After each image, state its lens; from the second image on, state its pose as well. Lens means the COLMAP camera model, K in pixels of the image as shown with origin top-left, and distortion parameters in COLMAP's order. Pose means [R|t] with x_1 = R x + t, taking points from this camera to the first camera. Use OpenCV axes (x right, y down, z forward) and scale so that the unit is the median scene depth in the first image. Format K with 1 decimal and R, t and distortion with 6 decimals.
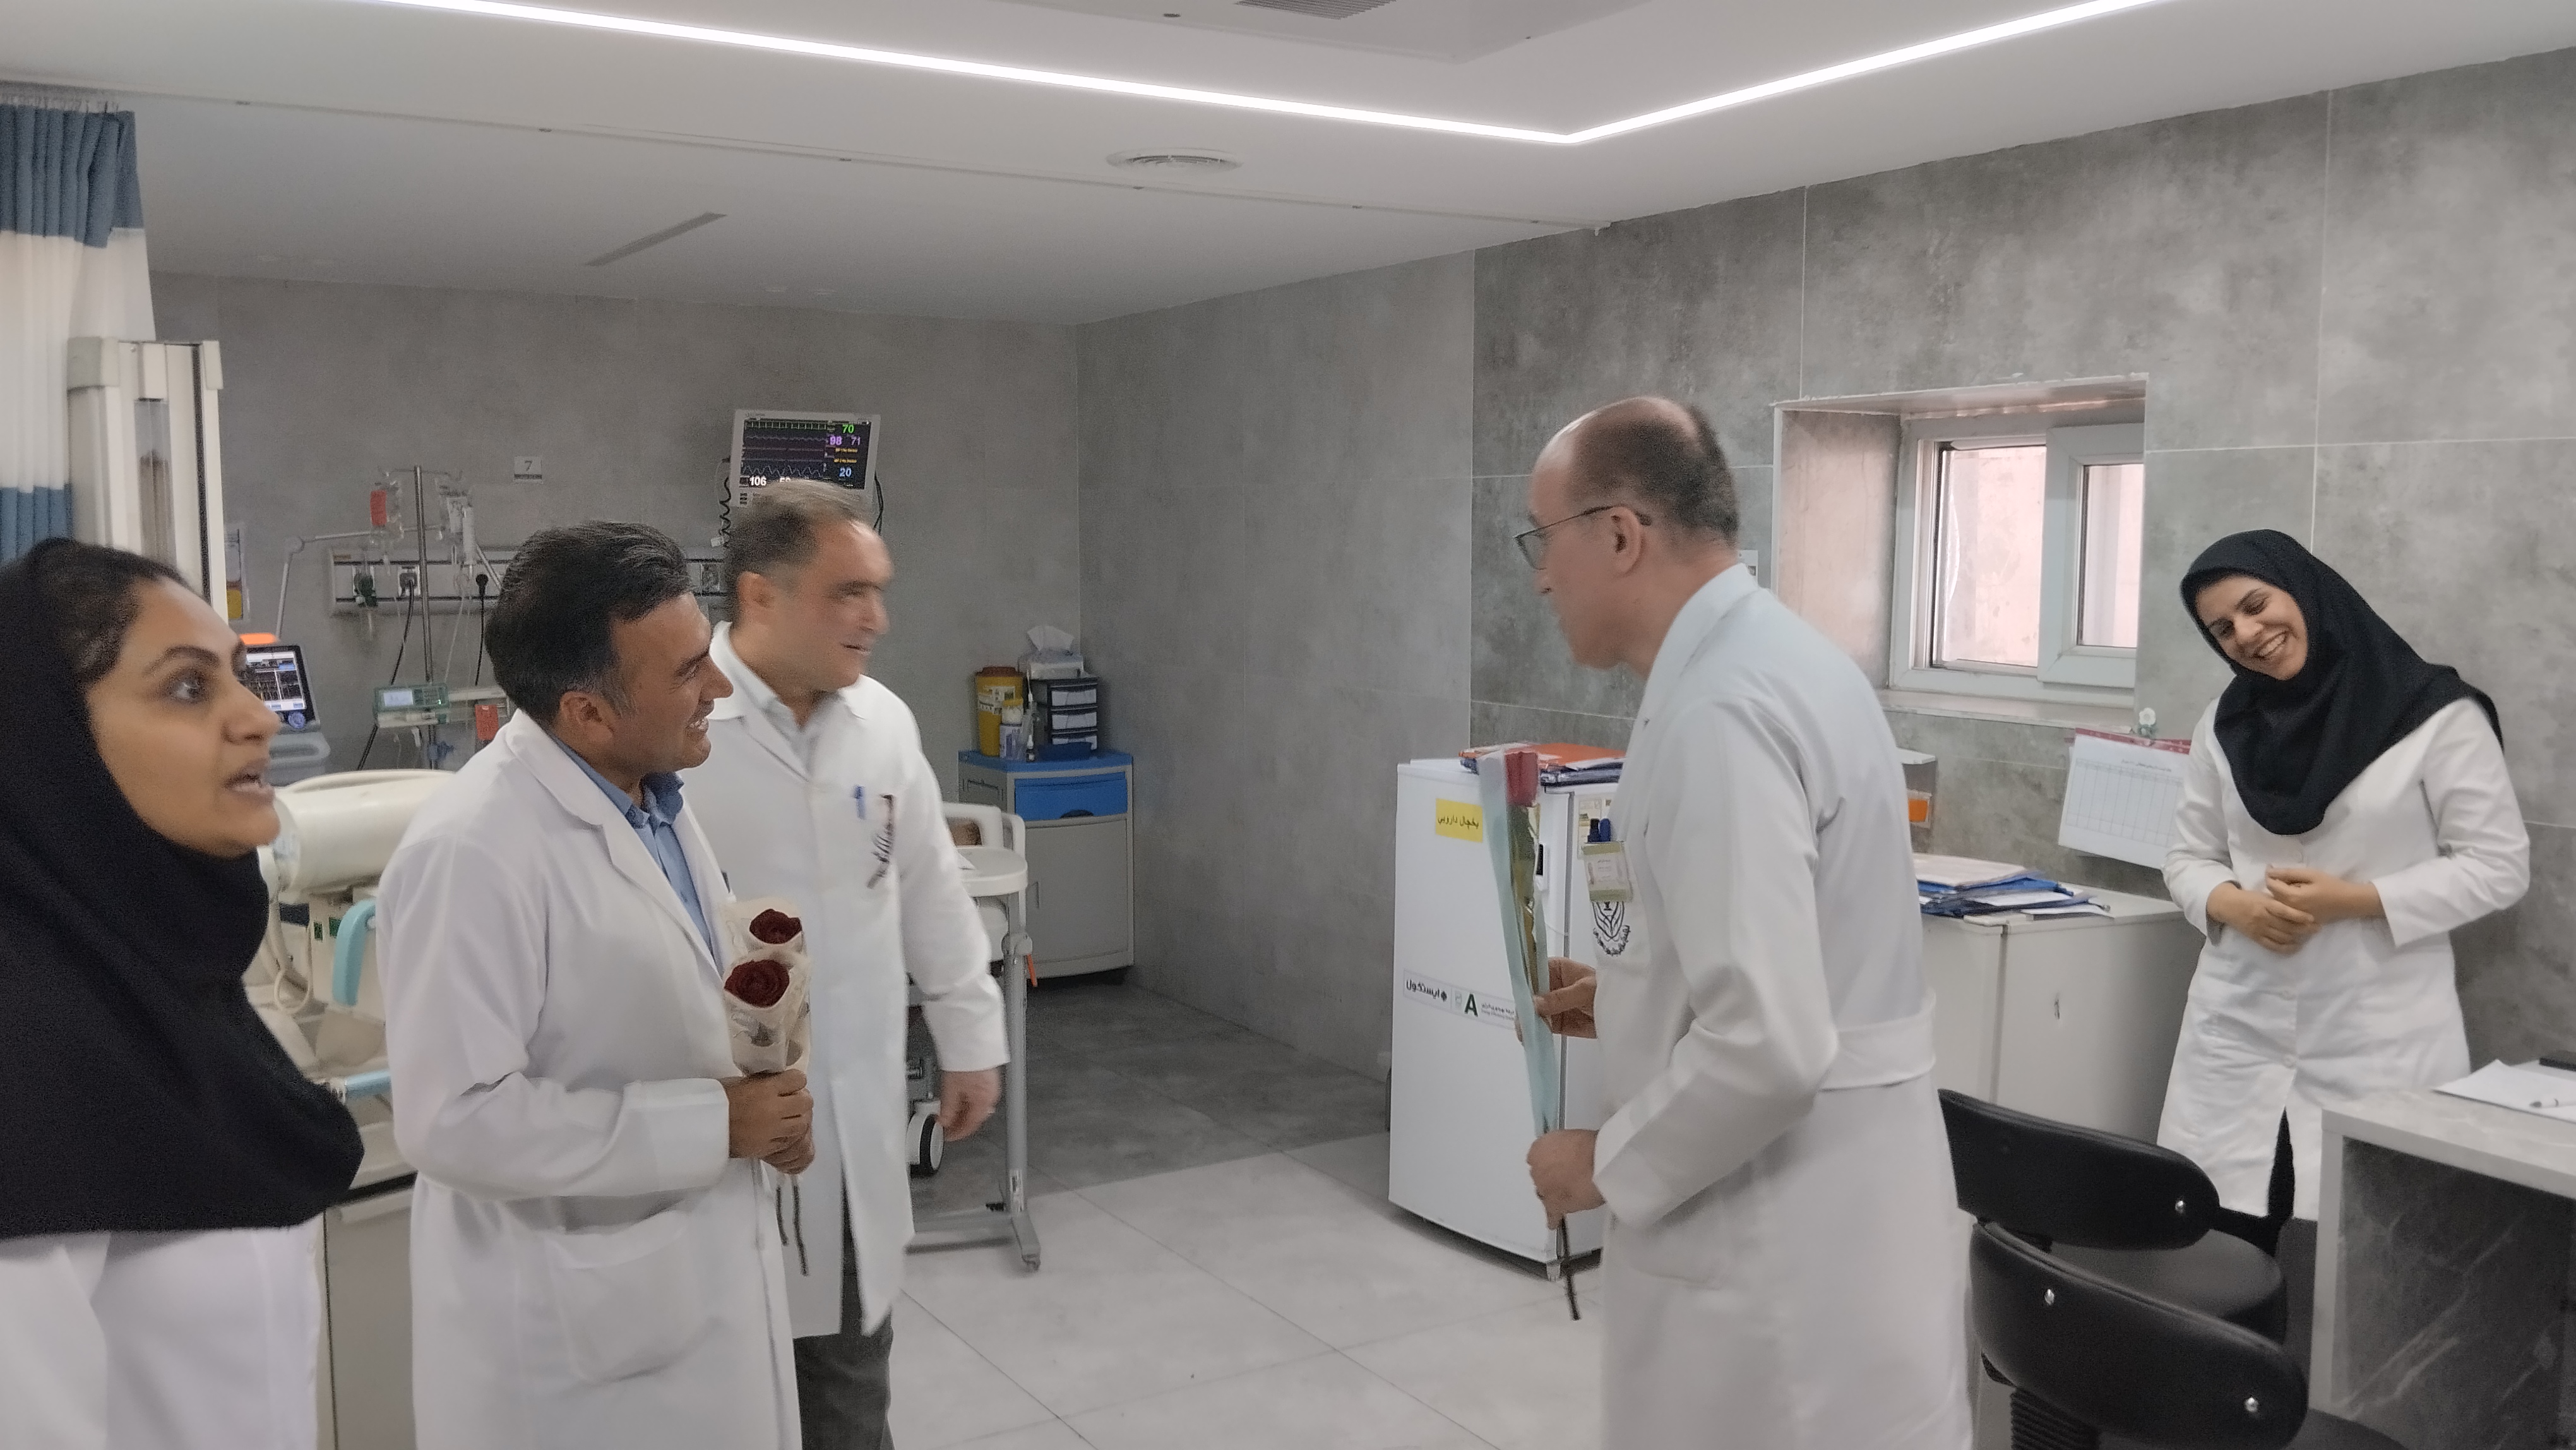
lens RADIAL K [[2301.7, 0, 1288.0], [0, 2301.7, 725.0], [0, 0, 1]] dist [0.054501, -0.179259]
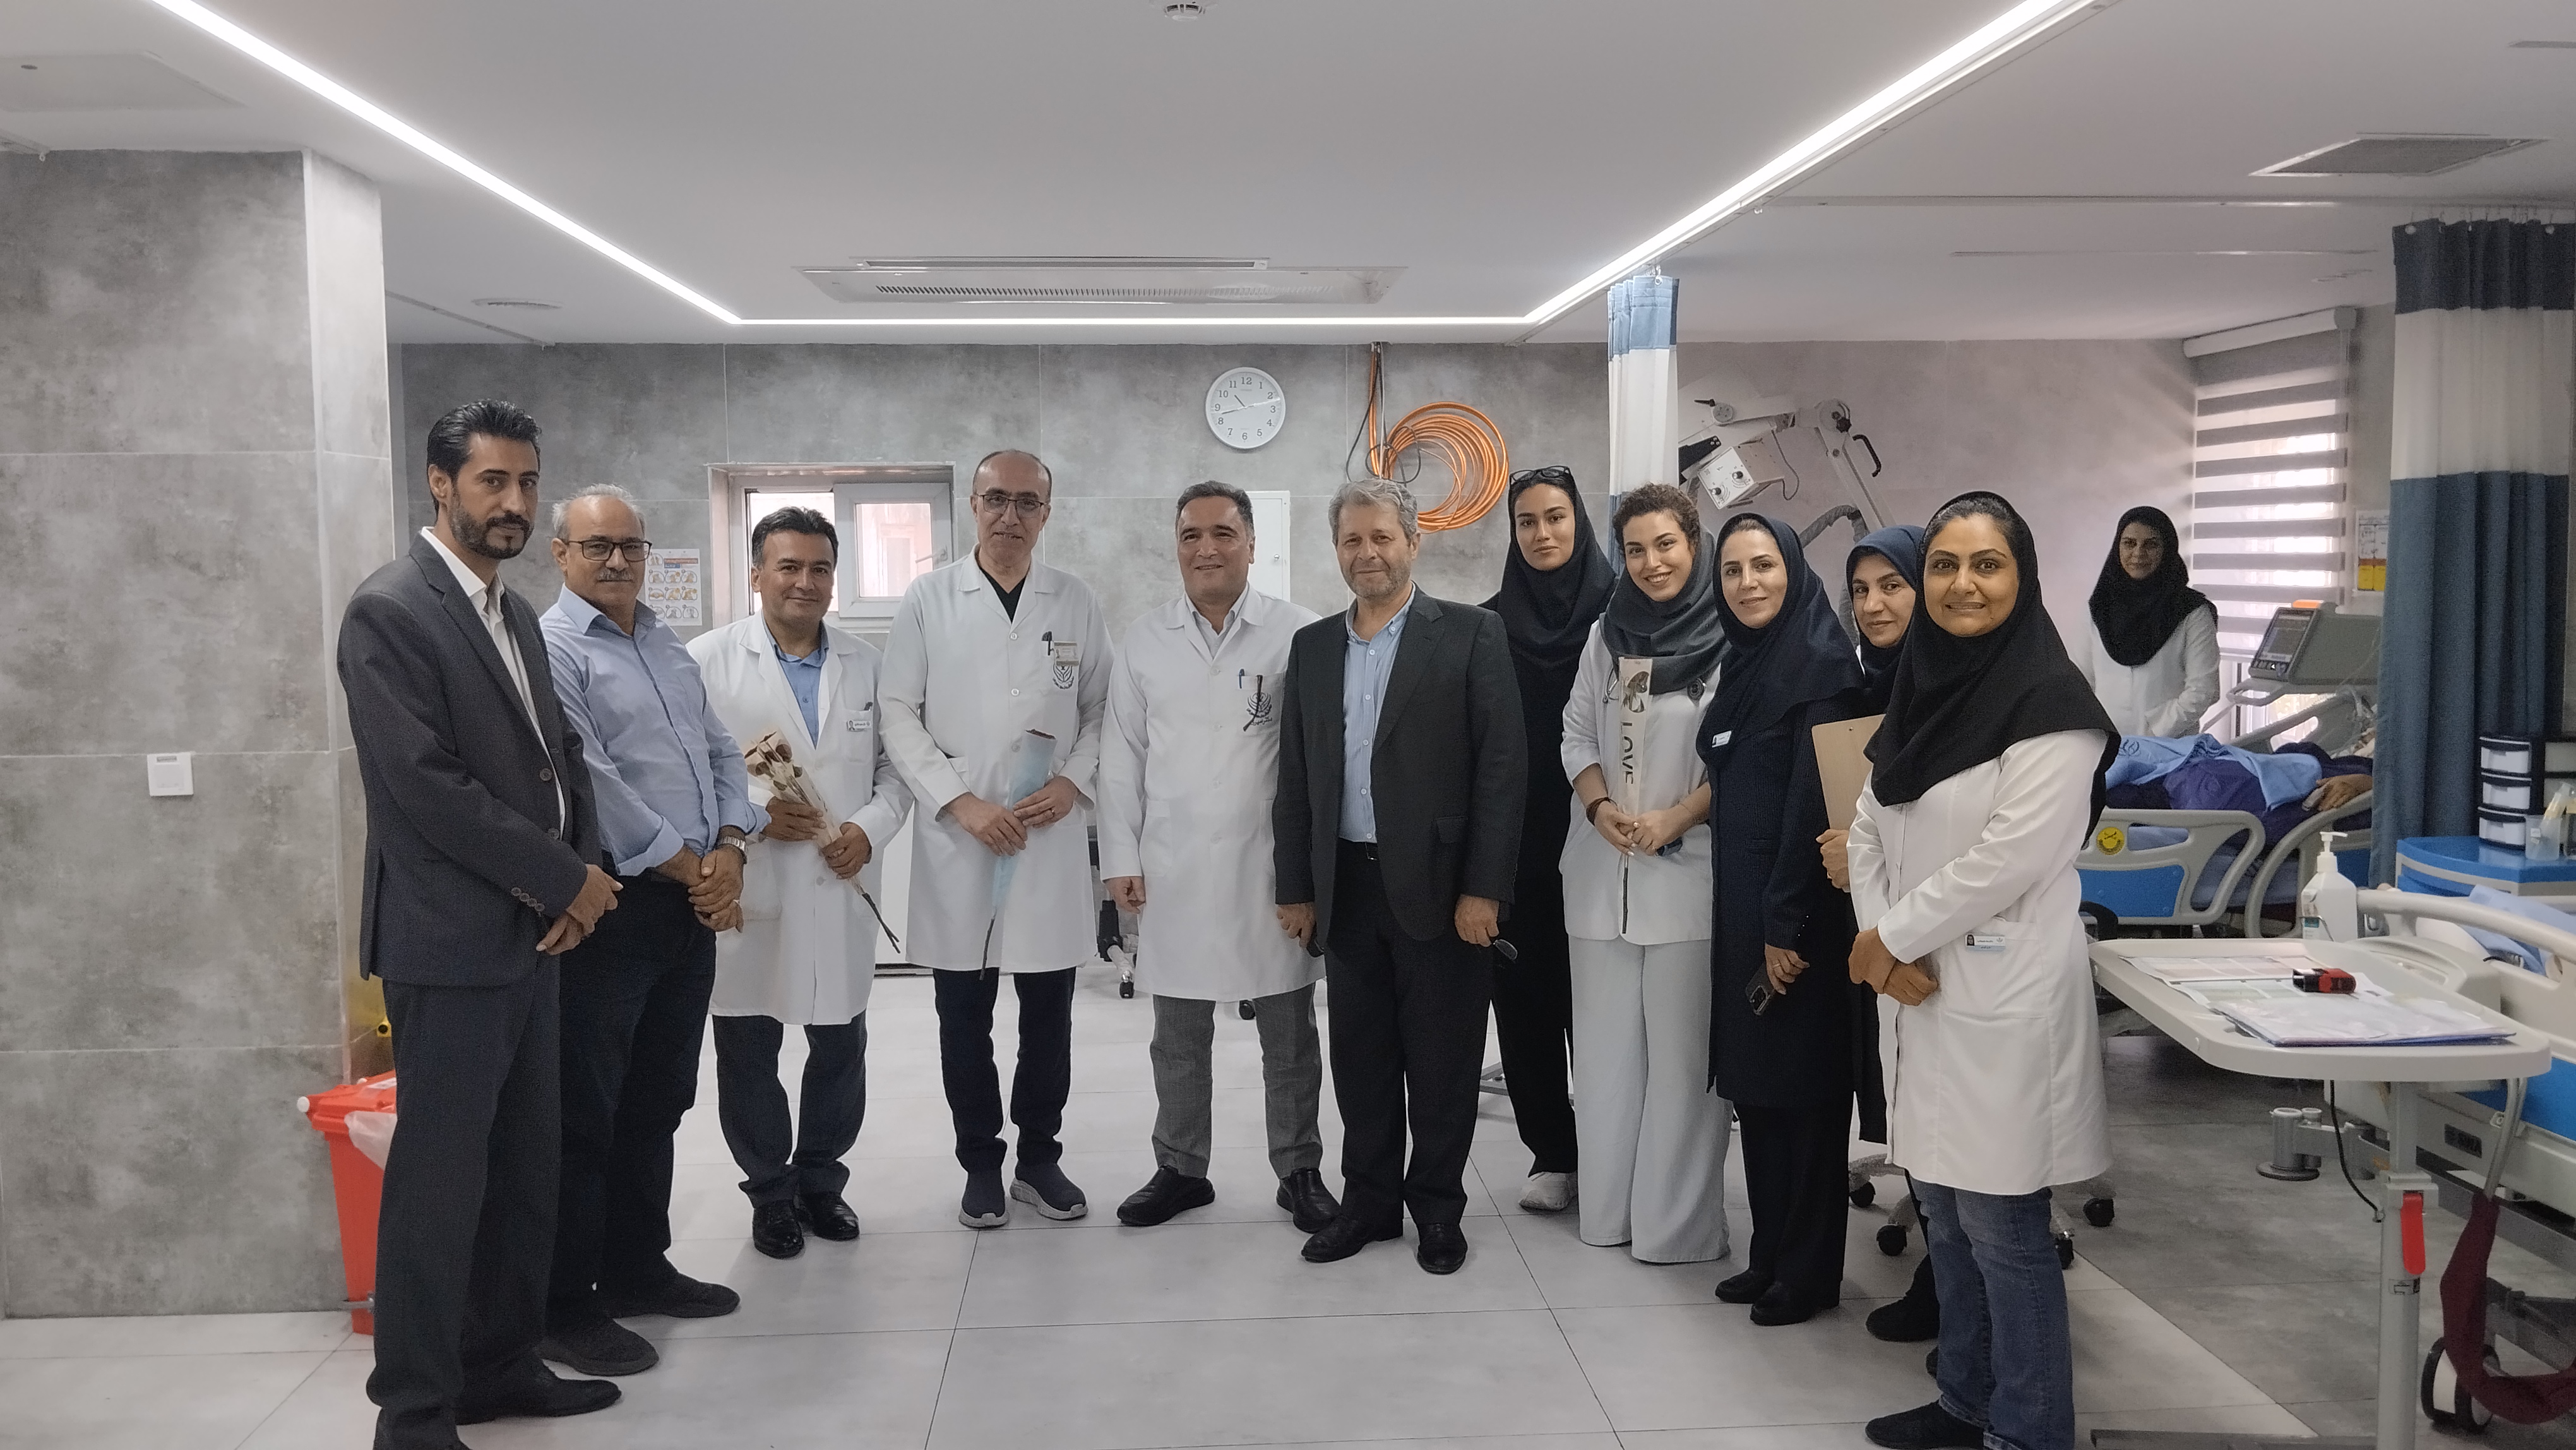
lens RADIAL K [[2301.7, 0, 1288.0], [0, 2301.7, 725.0], [0, 0, 1]] dist [0.054501, -0.179259]
pose [[0.293694, -0.092530, 0.951410, -1.380052], [0.085684, 0.993846, 0.070207, -0.029340], [-0.952052, 0.060901, 0.299815, 0.073075]]
